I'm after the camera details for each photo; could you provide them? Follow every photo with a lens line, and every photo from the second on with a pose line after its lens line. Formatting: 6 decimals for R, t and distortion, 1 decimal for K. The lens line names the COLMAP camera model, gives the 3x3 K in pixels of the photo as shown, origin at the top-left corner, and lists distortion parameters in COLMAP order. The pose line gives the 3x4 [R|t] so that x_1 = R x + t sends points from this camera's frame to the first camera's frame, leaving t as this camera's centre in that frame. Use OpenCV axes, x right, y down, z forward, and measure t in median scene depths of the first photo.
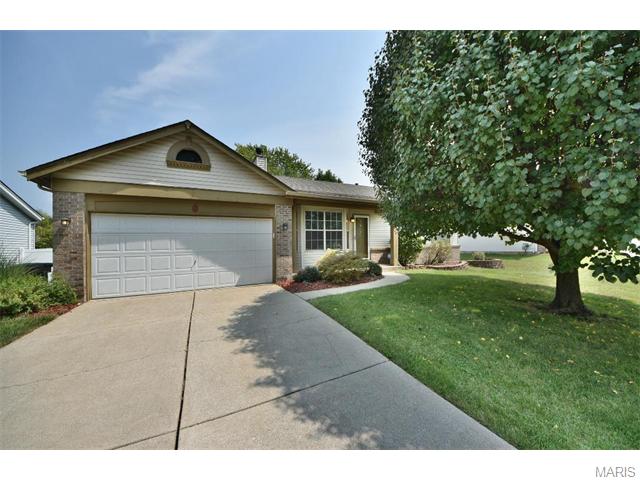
lens RADIAL K [[226.8, 0, 319.6], [0, 226.8, 242.1], [0, 0, 1]] dist [-0.001386, -0.000141]
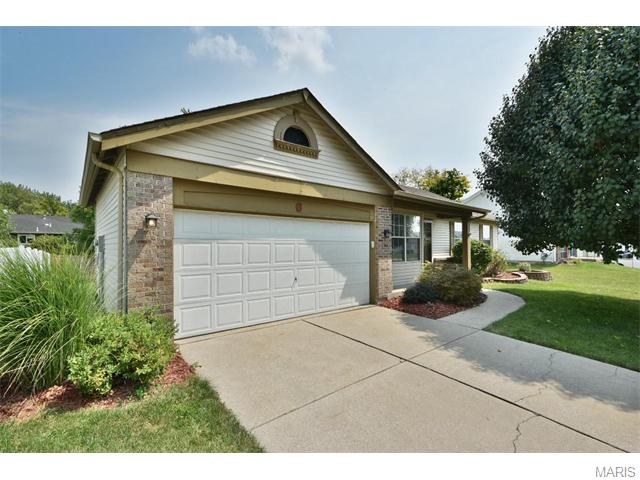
lens RADIAL K [[290.0, 0, 318.9], [0, 290.0, 241.7], [0, 0, 1]] dist [0.026417, -0.000493]
pose [[0.971457, 0.023895, 0.236010, -0.740439], [-0.024303, 0.999704, -0.001177, -0.038743], [-0.235968, -0.004593, 0.971750, 0.063282]]
